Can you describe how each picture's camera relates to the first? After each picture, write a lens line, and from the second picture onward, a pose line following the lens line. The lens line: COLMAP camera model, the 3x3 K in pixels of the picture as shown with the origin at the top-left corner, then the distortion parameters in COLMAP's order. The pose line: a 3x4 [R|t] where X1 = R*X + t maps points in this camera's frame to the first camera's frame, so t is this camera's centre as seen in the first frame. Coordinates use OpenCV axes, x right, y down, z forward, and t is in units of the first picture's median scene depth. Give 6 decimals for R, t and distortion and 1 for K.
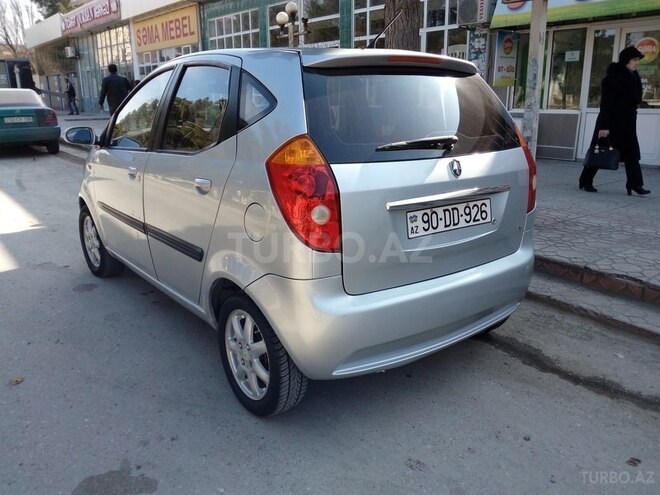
lens RADIAL K [[534.5, 0, 336.5], [0, 534.5, 247.2], [0, 0, 1]] dist [0.087064, -0.148742]
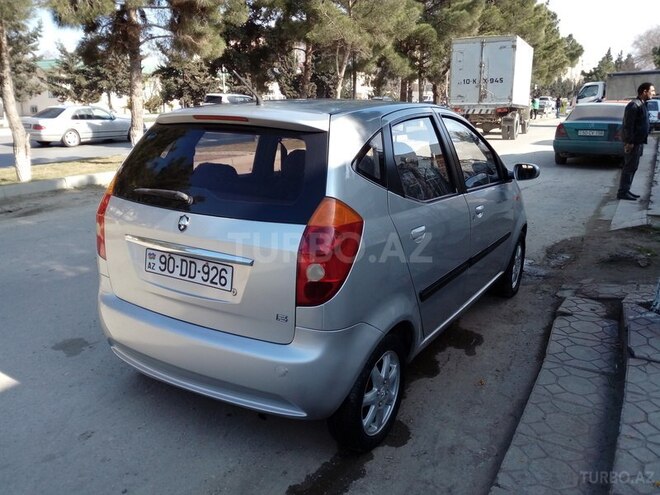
lens RADIAL K [[534.5, 0, 336.5], [0, 534.5, 247.2], [0, 0, 1]] dist [0.087064, -0.148742]
pose [[0.373608, 0.247946, -0.893834, 1.198481], [-0.257060, 0.953547, 0.157063, -0.321706], [0.891256, 0.171089, 0.419989, 0.782873]]
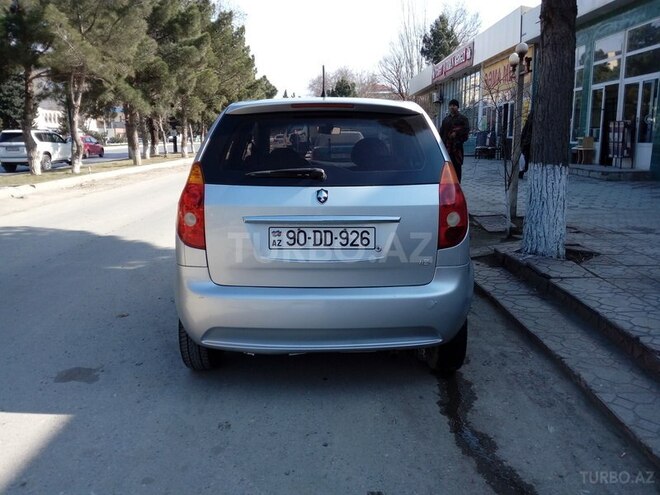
lens RADIAL K [[534.5, 0, 336.5], [0, 534.5, 247.2], [0, 0, 1]] dist [0.087064, -0.148742]
pose [[0.794975, 0.117319, -0.595190, 0.892866], [-0.157243, 0.987440, -0.015387, -0.022723], [0.585909, 0.105822, 0.803438, 0.090370]]
